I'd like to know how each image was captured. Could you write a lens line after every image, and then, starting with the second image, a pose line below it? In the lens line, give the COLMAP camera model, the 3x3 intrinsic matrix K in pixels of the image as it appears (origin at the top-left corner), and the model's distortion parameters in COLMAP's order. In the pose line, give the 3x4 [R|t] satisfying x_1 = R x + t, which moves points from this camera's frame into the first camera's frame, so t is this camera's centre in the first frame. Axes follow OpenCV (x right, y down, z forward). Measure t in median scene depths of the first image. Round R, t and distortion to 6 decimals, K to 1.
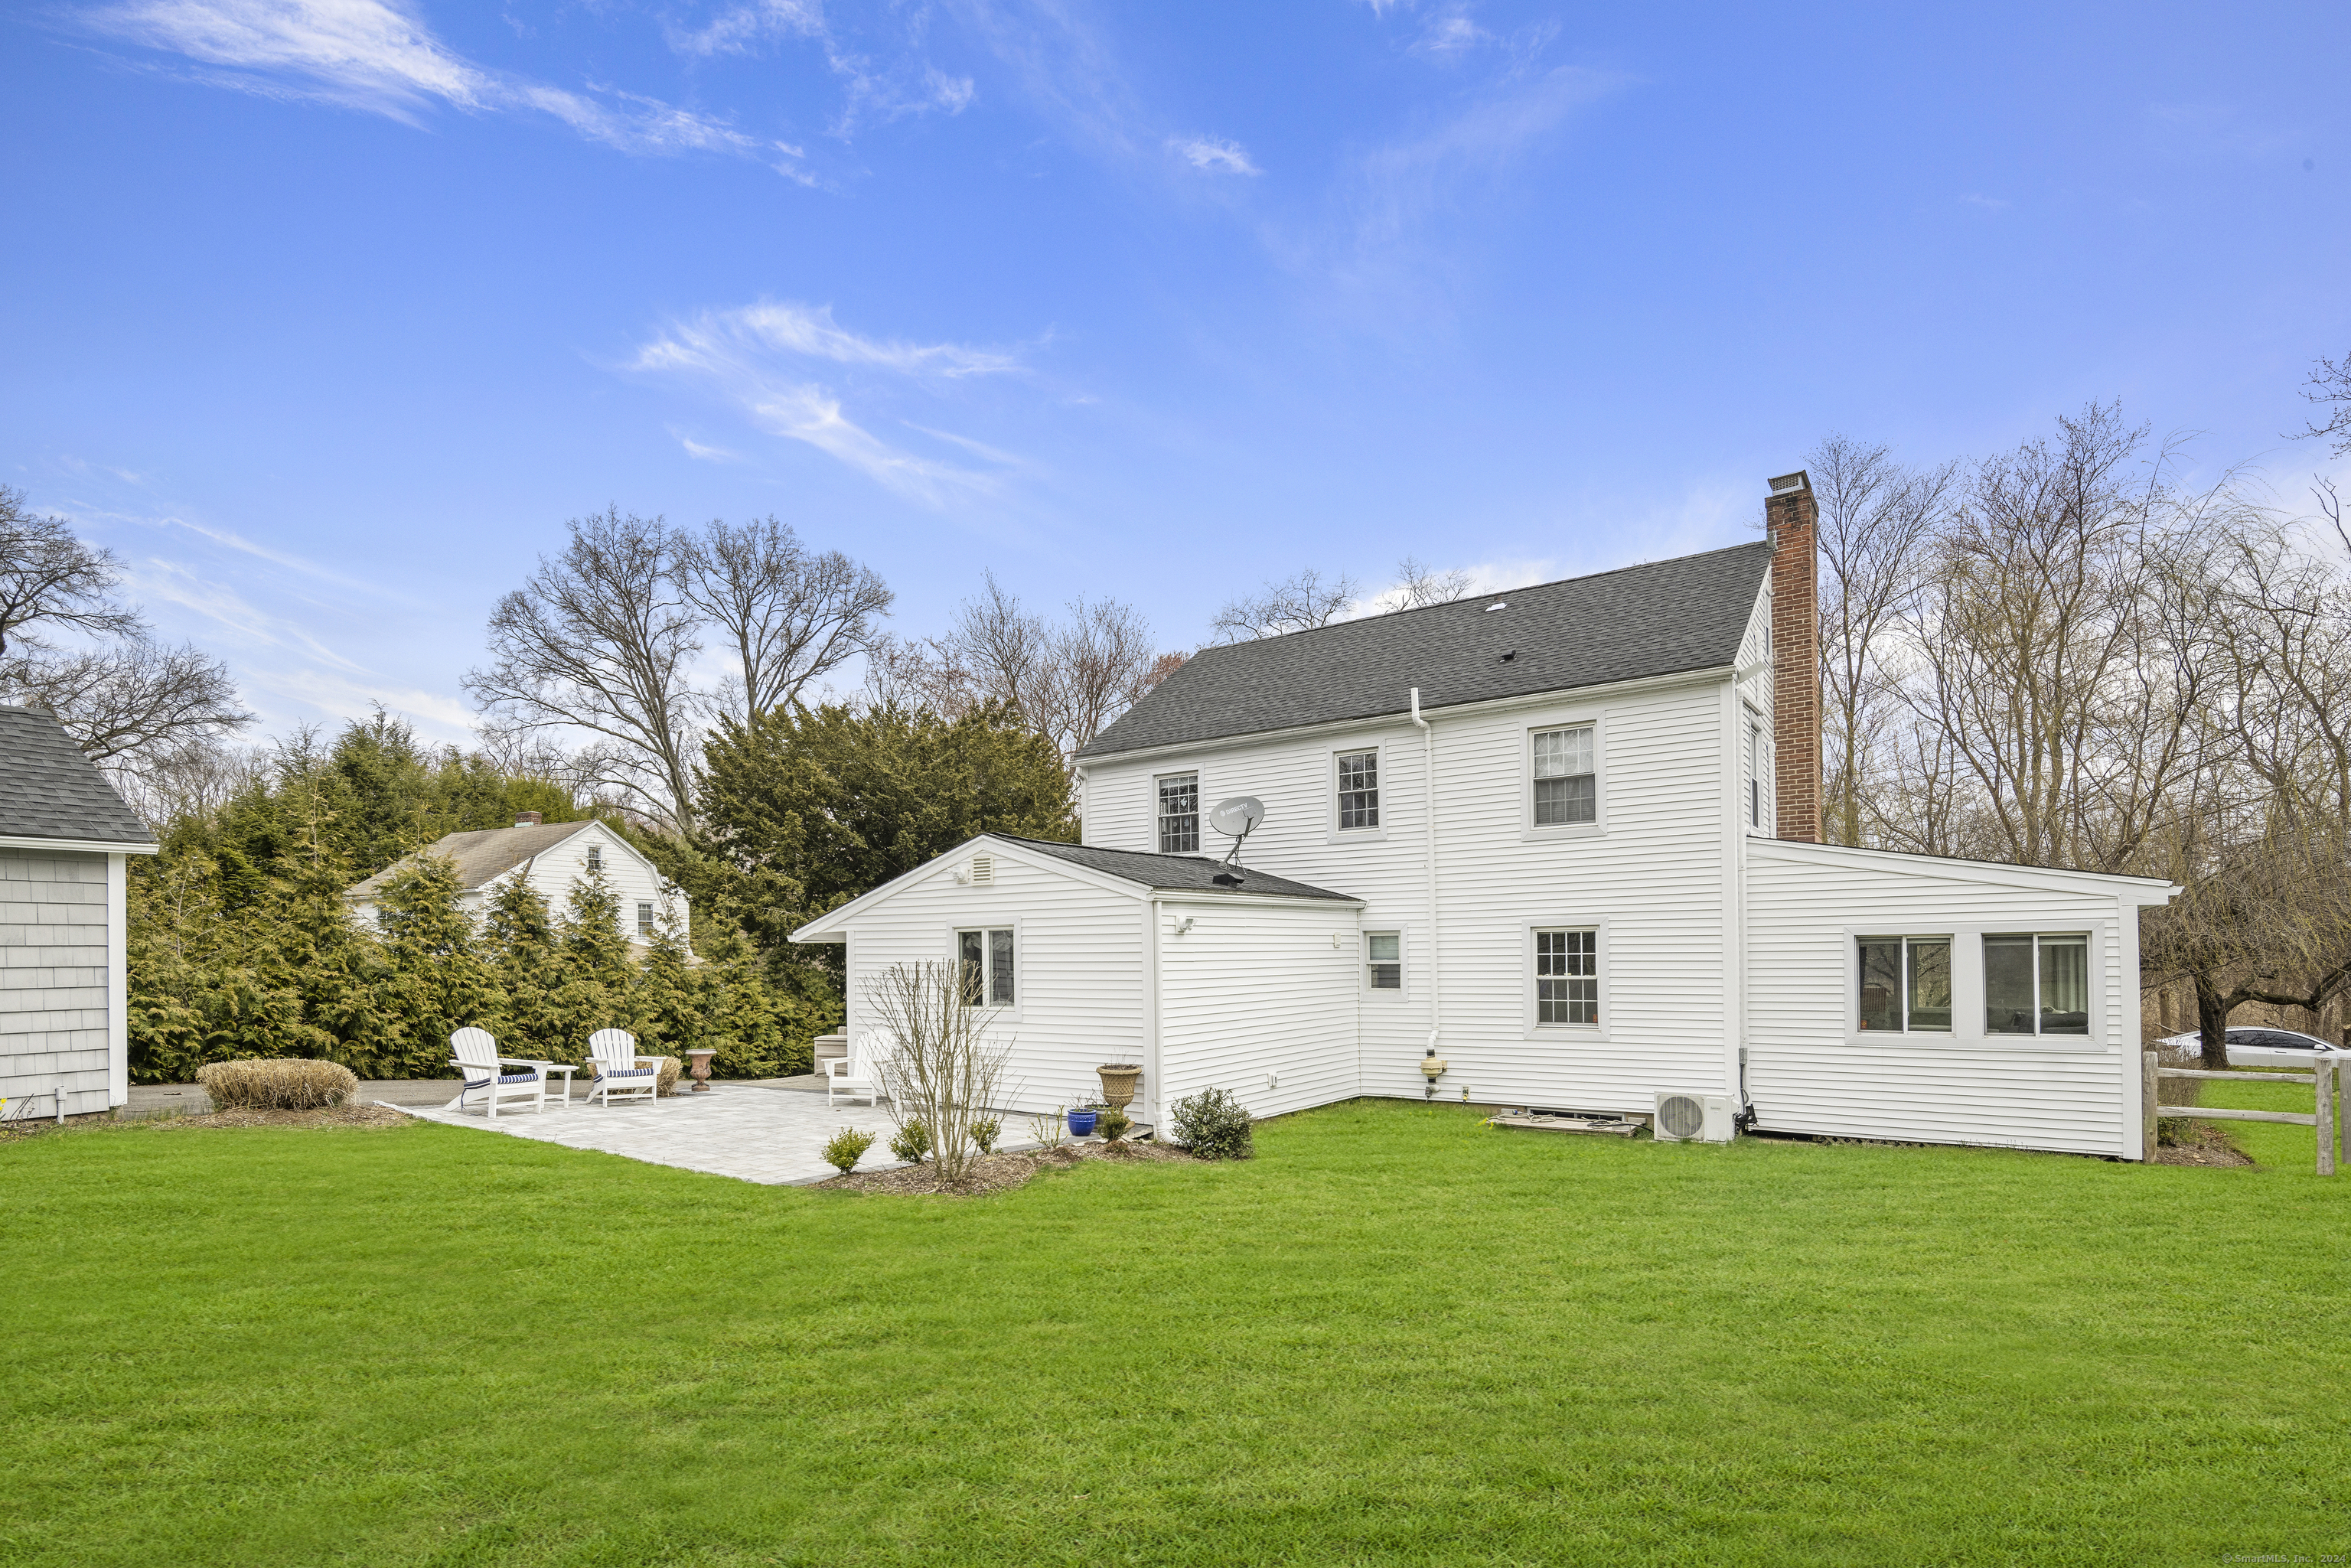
lens RADIAL K [[1149.8, 0, 1171.0], [0, 1149.8, 965.2], [0, 0, 1]] dist [0.000286, -0.000354]
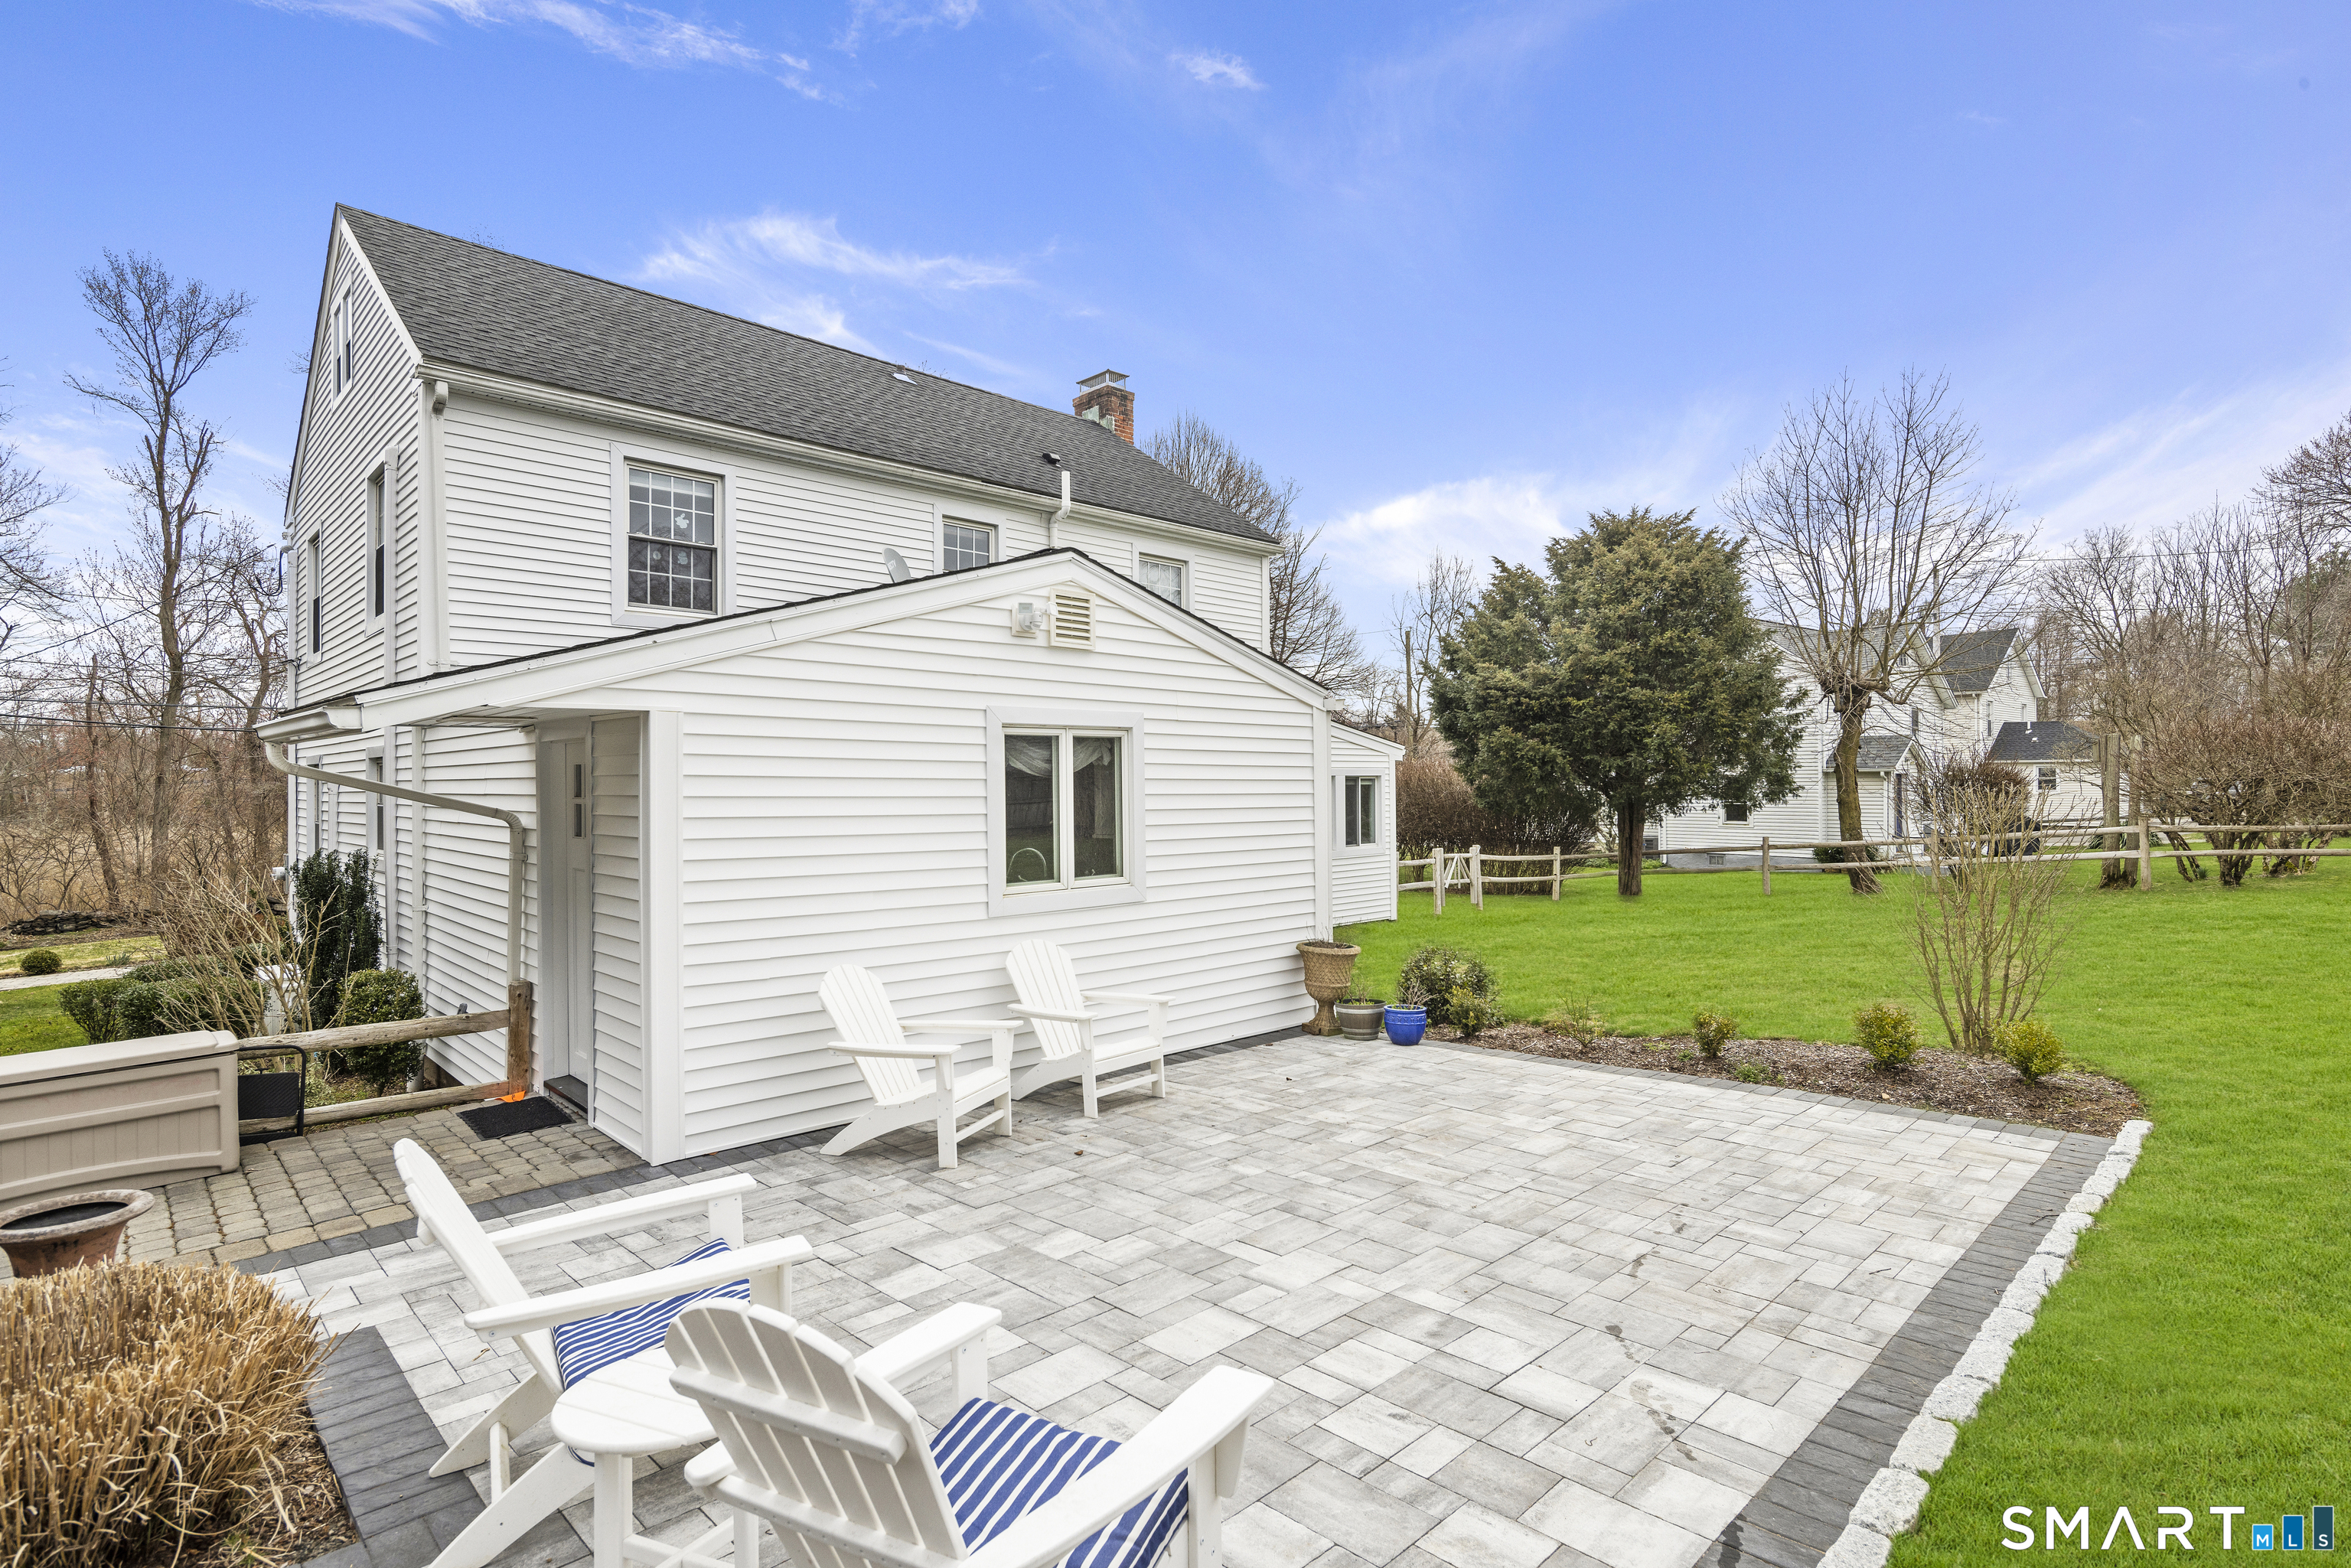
lens RADIAL K [[1147.3, 0, 1188.0], [0, 1147.3, 788.0], [0, 0, 1]] dist [0.001201, -0.000125]
pose [[0.172268, 0.008491, 0.985014, -0.625793], [0.011872, 0.999872, -0.010695, 0.000277], [-0.984979, 0.013536, 0.172145, 0.805907]]
